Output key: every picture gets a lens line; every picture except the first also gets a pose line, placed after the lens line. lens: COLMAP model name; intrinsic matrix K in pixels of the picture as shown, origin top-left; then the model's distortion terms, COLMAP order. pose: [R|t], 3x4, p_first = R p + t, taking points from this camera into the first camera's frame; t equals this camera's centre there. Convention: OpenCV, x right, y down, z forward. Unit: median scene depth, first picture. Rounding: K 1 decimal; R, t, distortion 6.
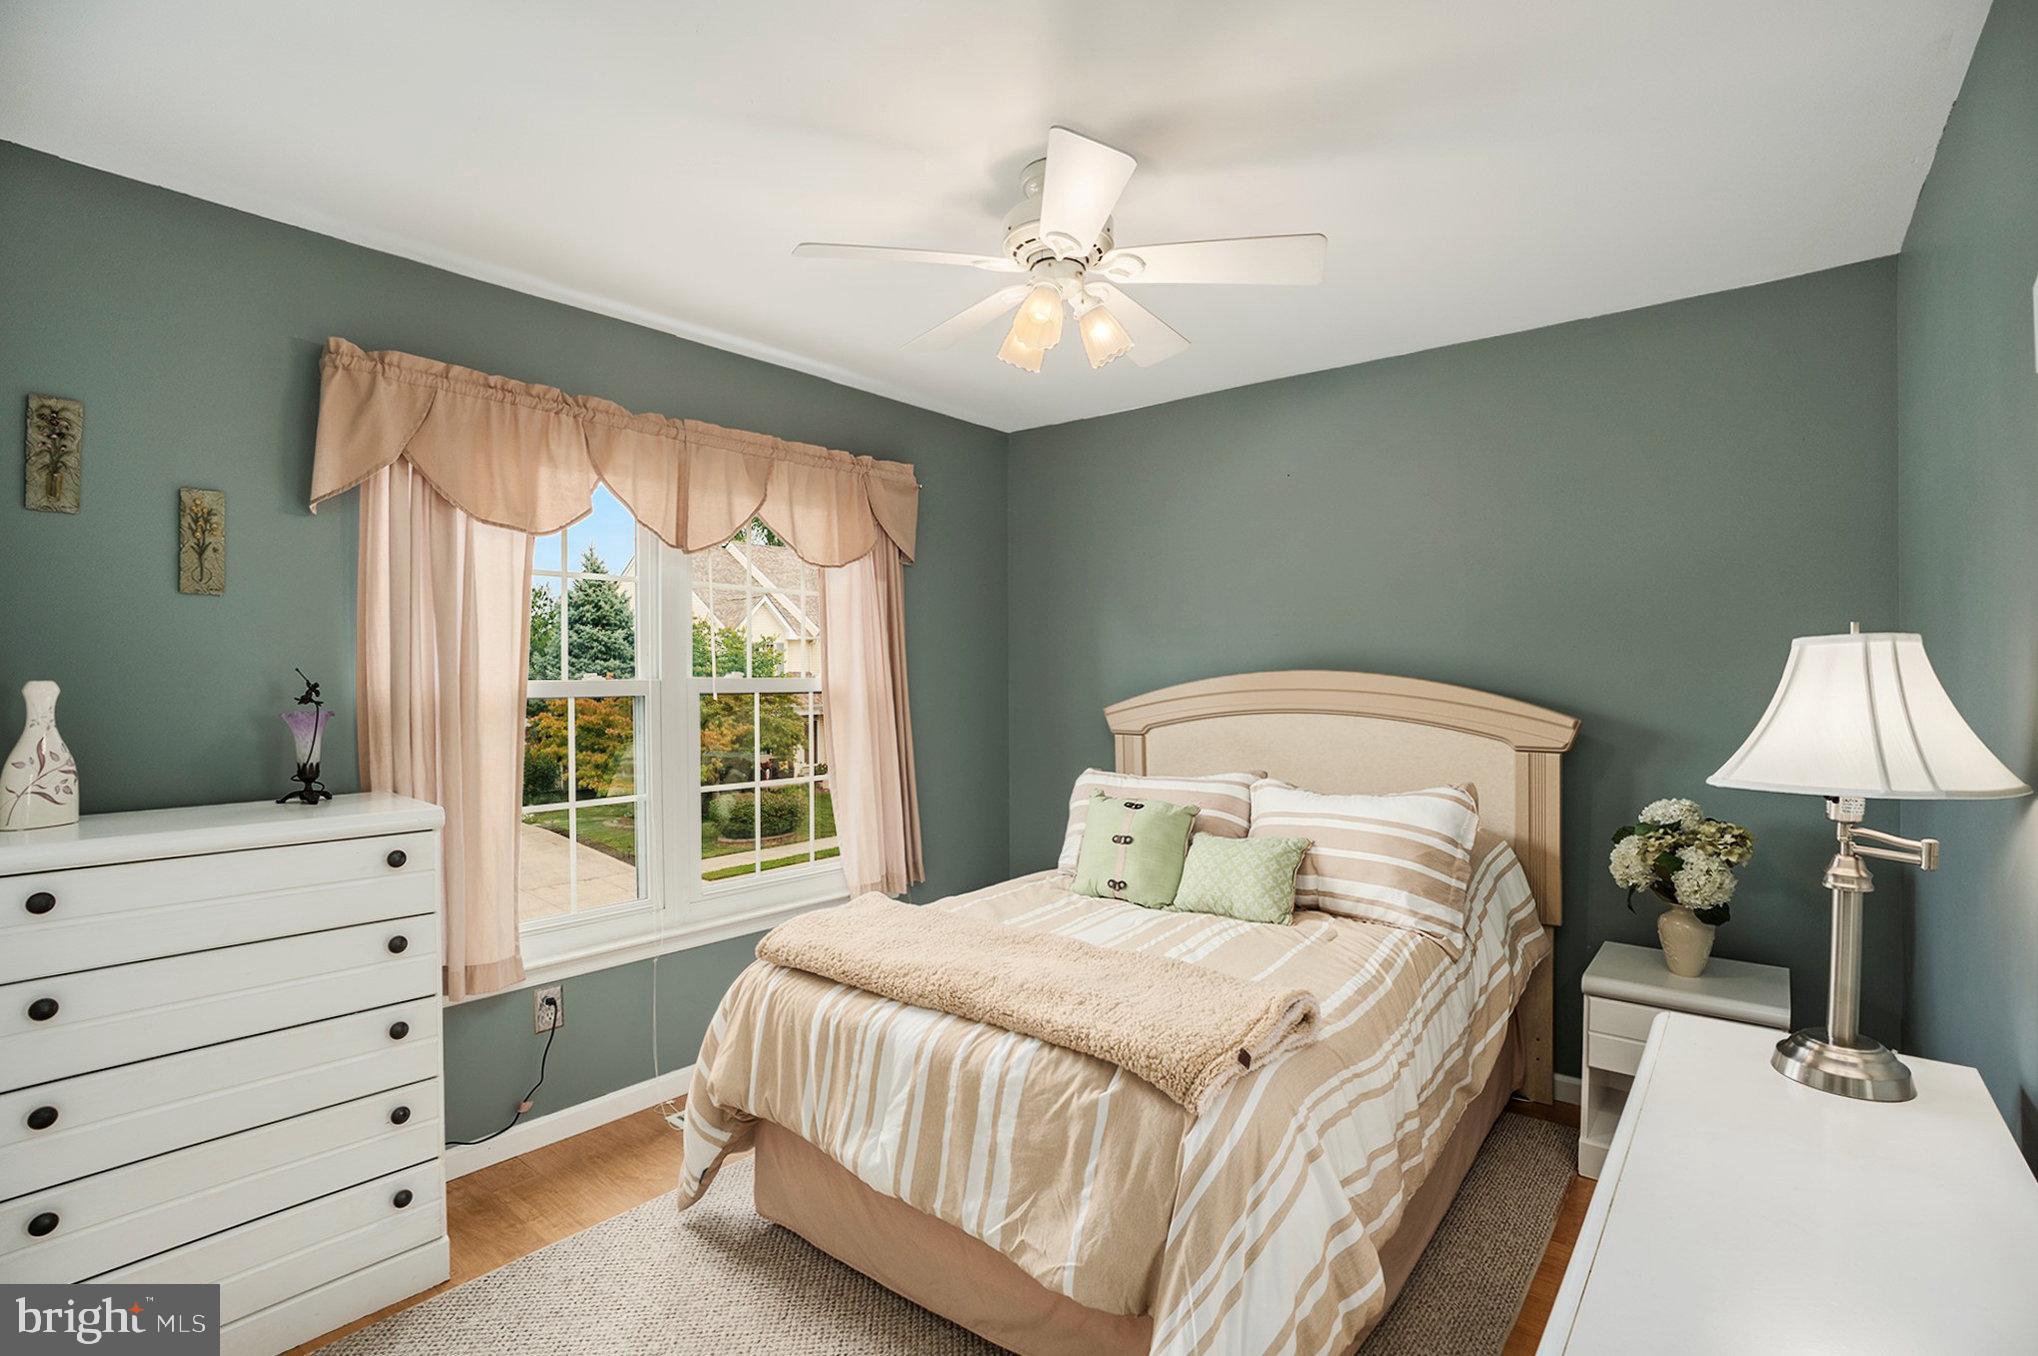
lens RADIAL K [[948.8, 0, 1019.8], [0, 948.8, 676.7], [0, 0, 1]] dist [-0.050669, 0.010855]
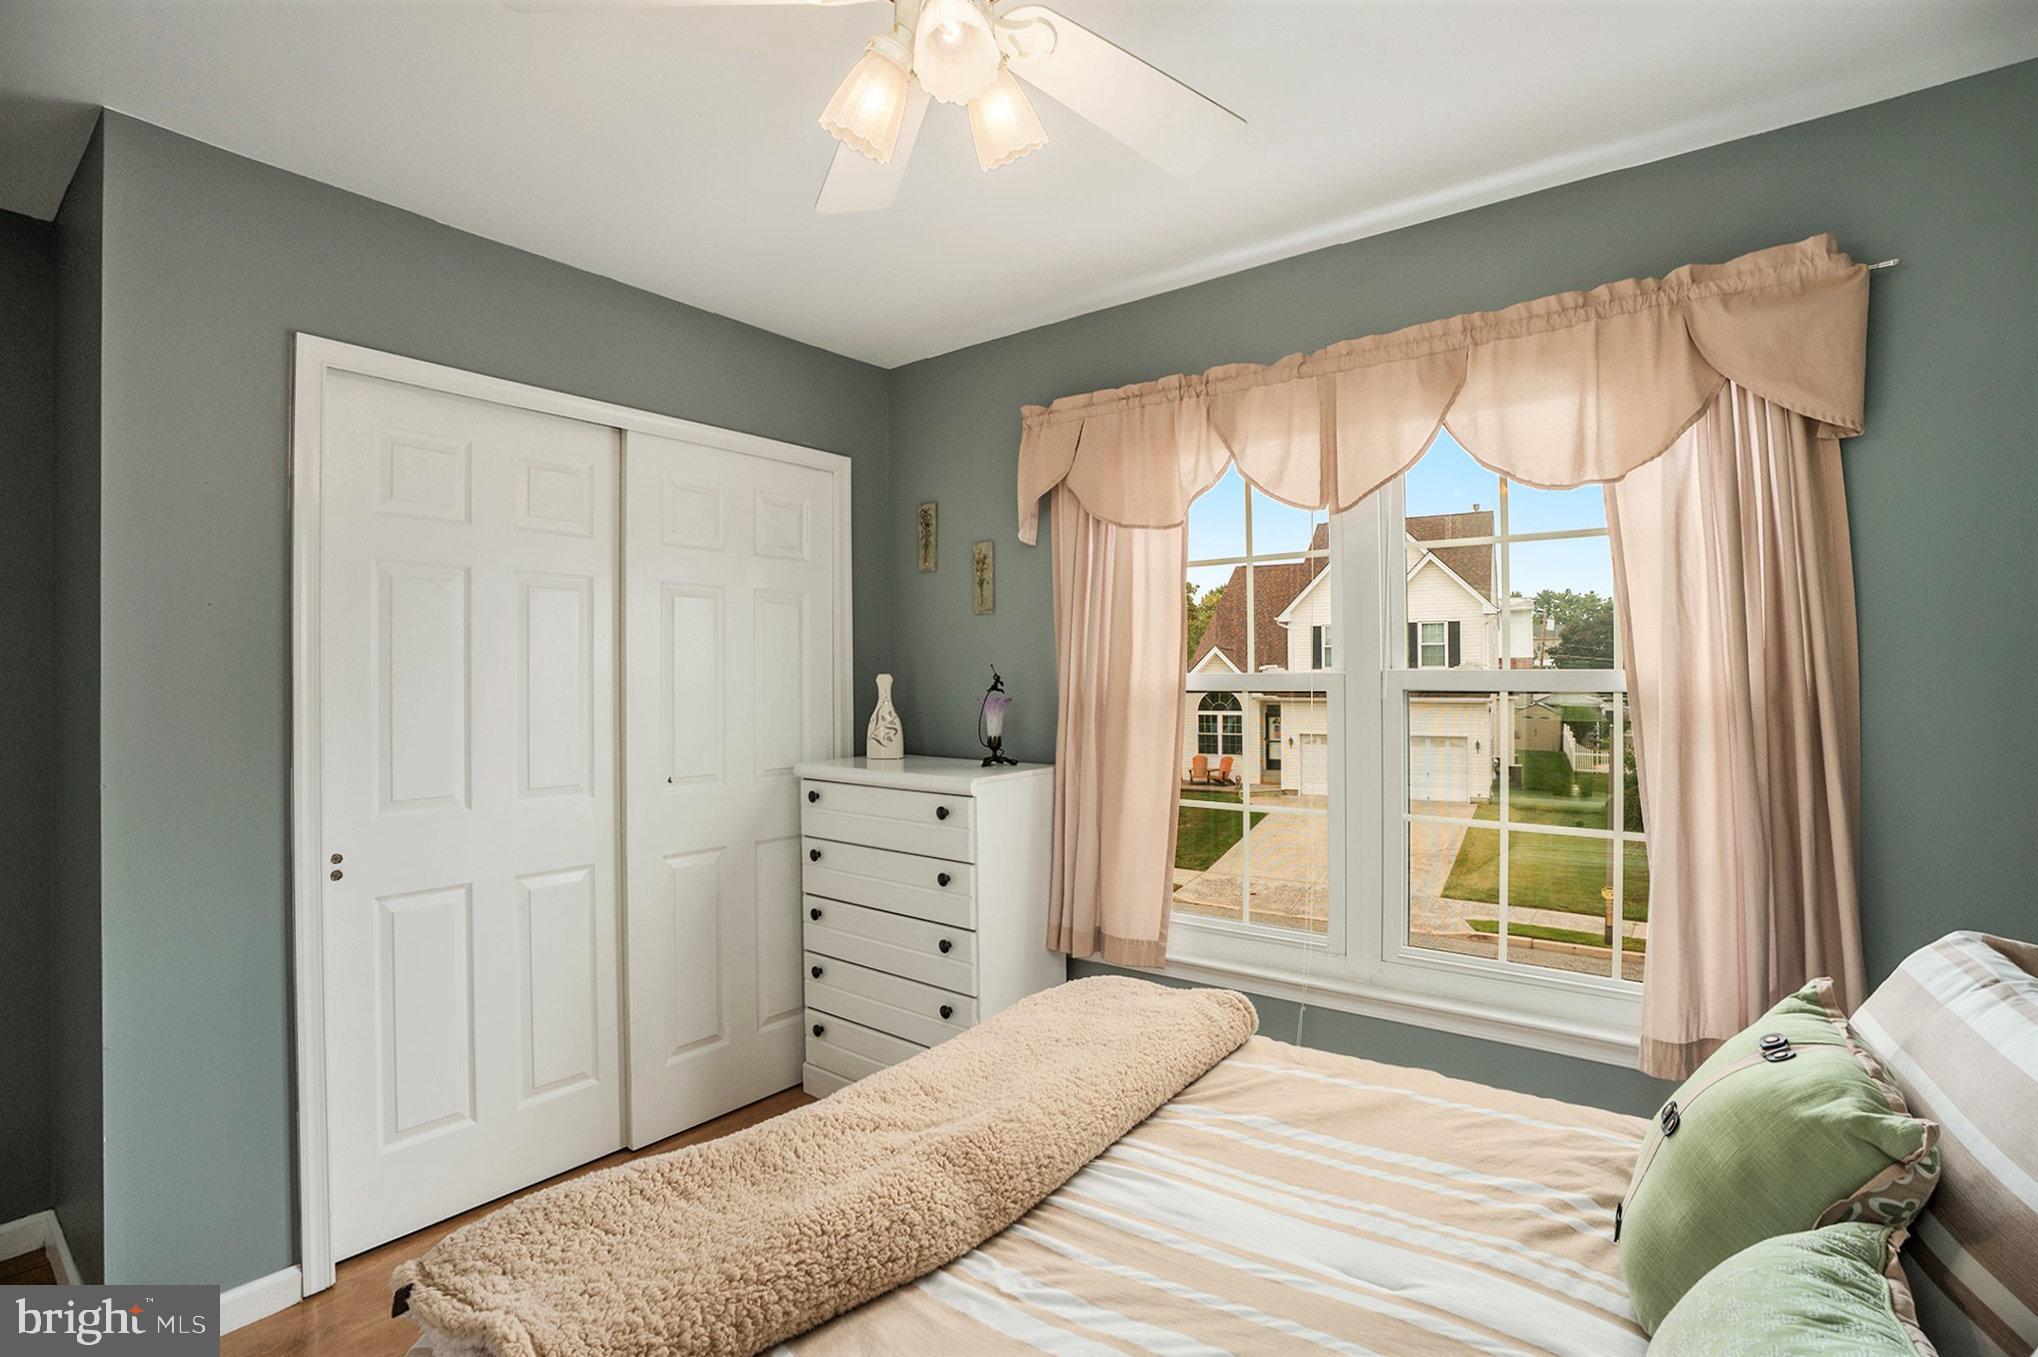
lens RADIAL K [[948.8, 0, 1019.3], [0, 948.8, 677.3], [0, 0, 1]] dist [-0.050669, 0.010855]
pose [[0.038939, 0.007172, -0.999216, 0.515287], [0.004917, 0.999961, 0.007369, -0.000812], [0.999229, -0.005201, 0.038903, 0.843954]]
